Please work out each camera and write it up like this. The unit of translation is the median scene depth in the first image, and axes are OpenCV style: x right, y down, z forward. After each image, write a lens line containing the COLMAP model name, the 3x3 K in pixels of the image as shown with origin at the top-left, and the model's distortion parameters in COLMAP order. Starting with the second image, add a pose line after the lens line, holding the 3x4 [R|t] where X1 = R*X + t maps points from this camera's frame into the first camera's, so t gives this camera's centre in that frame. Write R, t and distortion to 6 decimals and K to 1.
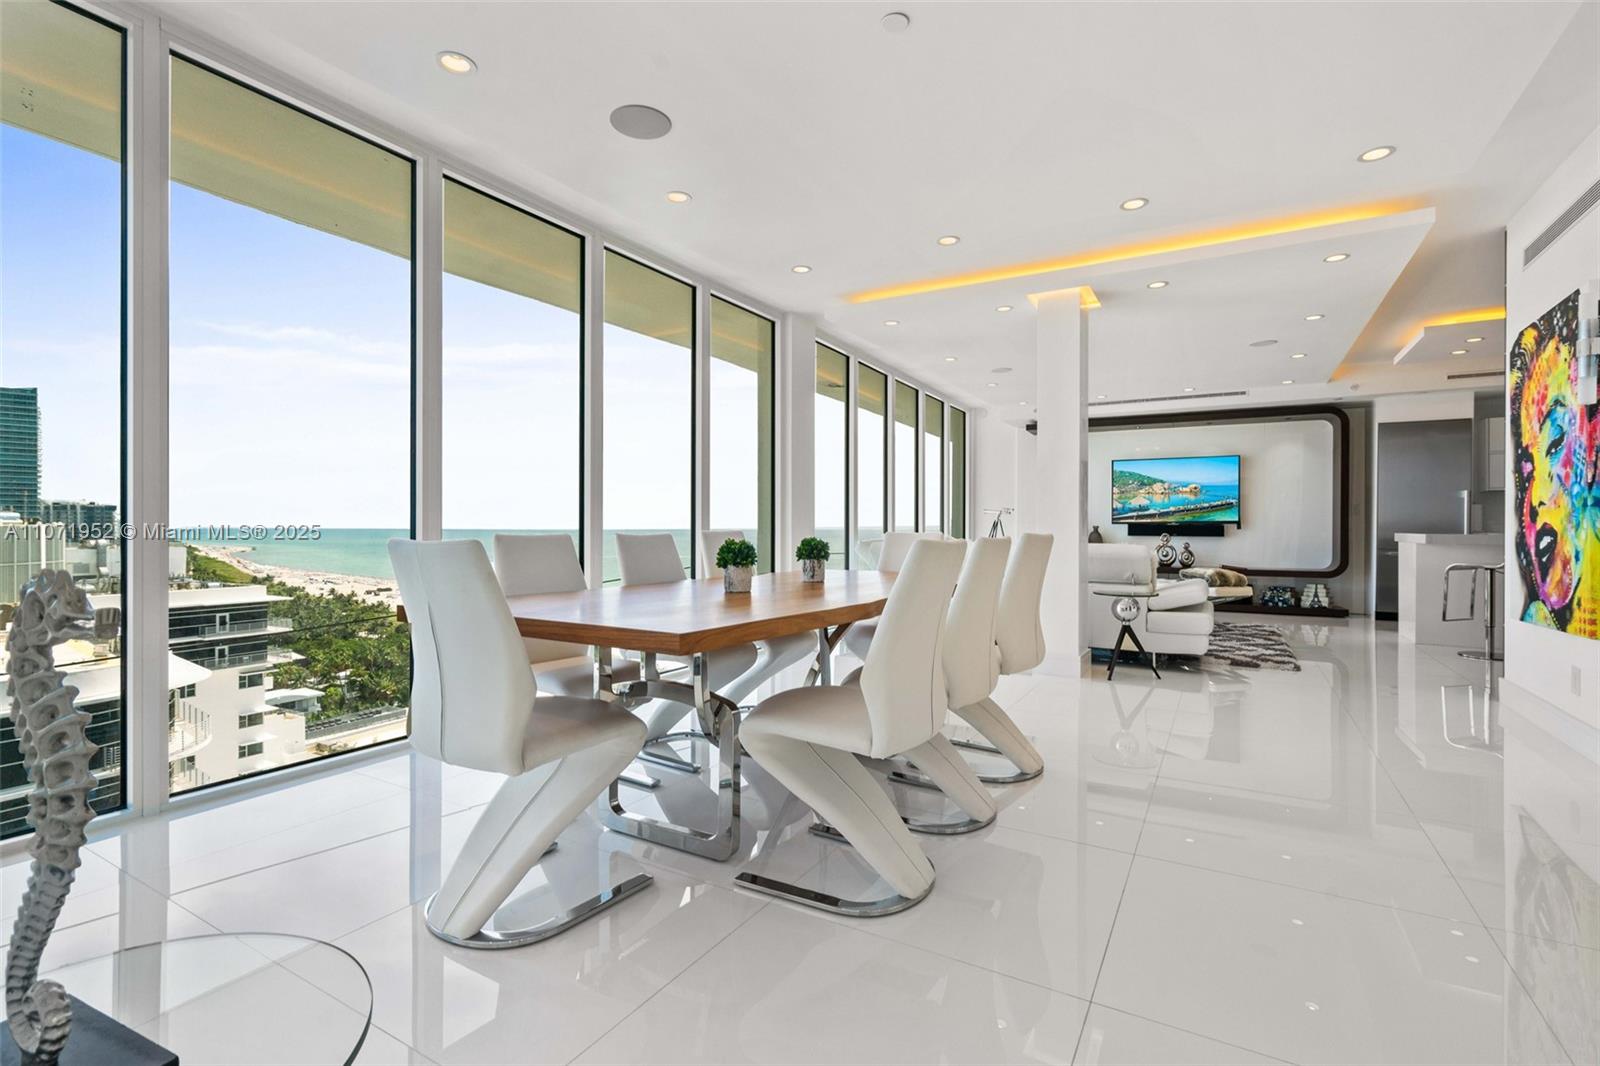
lens RADIAL K [[719.9, 0, 787.3], [0, 719.9, 531.3], [0, 0, 1]] dist [-0.003943, 0.000495]
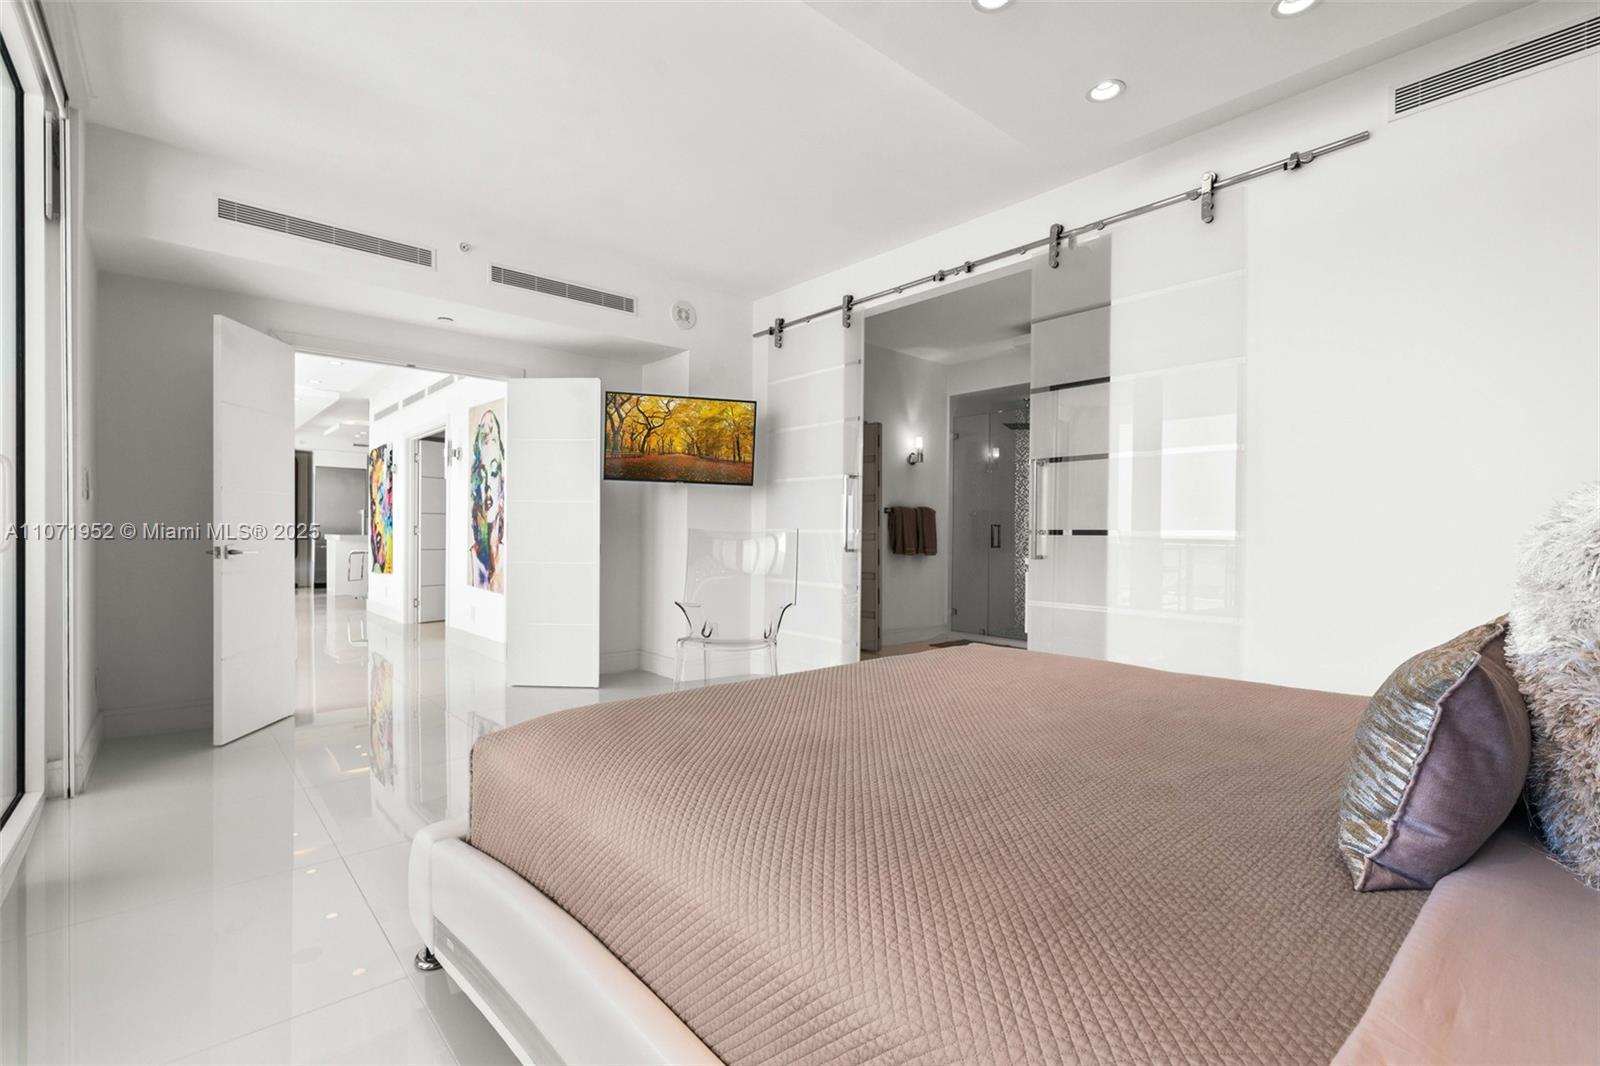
lens RADIAL K [[719.9, 0, 789.4], [0, 719.9, 536.0], [0, 0, 1]] dist [-0.003943, 0.000495]
pose [[0.292952, -0.003245, 0.956122, -0.871033], [-0.003943, 0.999982, 0.004602, -0.010585], [-0.956119, -0.005118, 0.292934, -1.044617]]
